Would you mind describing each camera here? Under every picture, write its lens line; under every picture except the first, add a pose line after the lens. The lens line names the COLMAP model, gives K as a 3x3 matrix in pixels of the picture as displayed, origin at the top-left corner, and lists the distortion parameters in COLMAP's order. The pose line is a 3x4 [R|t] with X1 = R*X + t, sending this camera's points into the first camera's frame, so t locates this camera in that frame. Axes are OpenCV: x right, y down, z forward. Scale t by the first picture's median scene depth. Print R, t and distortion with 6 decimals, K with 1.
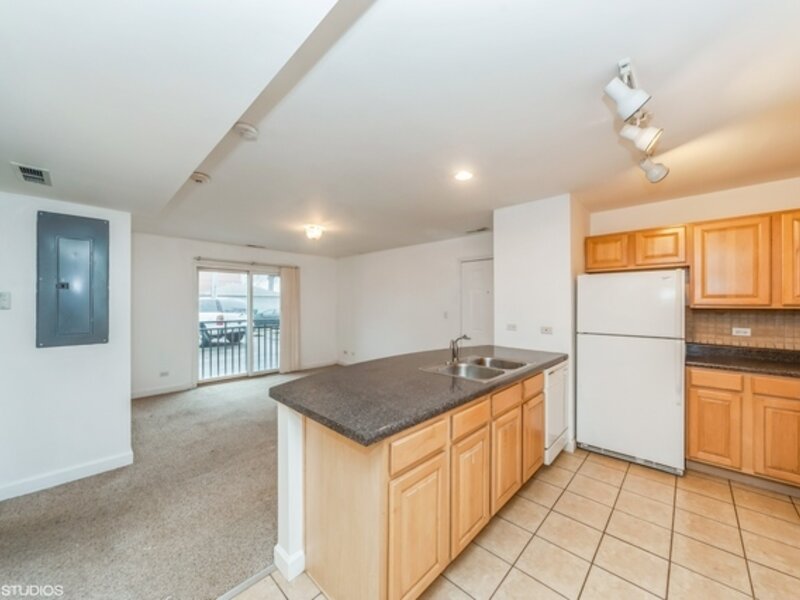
lens RADIAL K [[304.2, 0, 404.4], [0, 304.2, 301.4], [0, 0, 1]] dist [-0.000383, -0.000312]
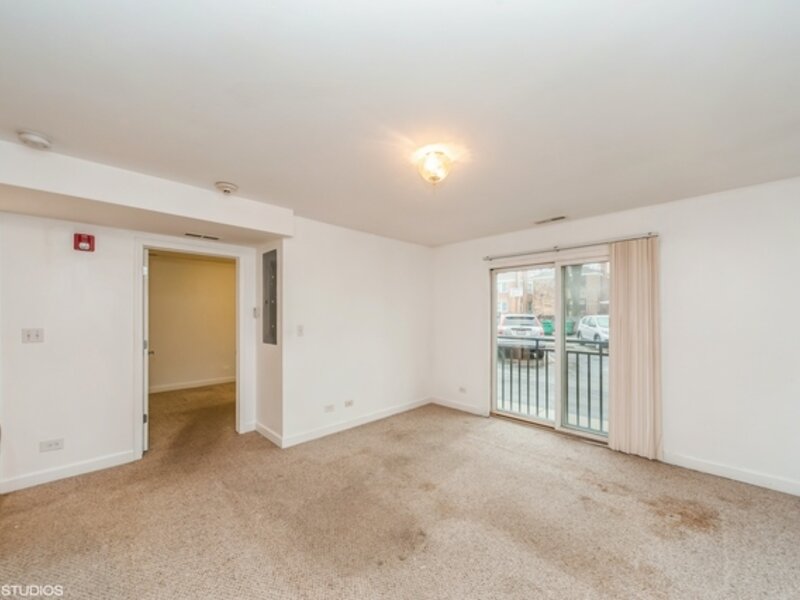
lens RADIAL K [[304.2, 0, 364.0], [0, 304.2, 313.9], [0, 0, 1]] dist [-0.000383, -0.000312]
pose [[-0.038783, -0.000187, -0.999248, 0.147762], [0.009487, 0.999955, -0.000555, 0.003753], [0.999203, -0.009501, -0.038780, 0.688980]]
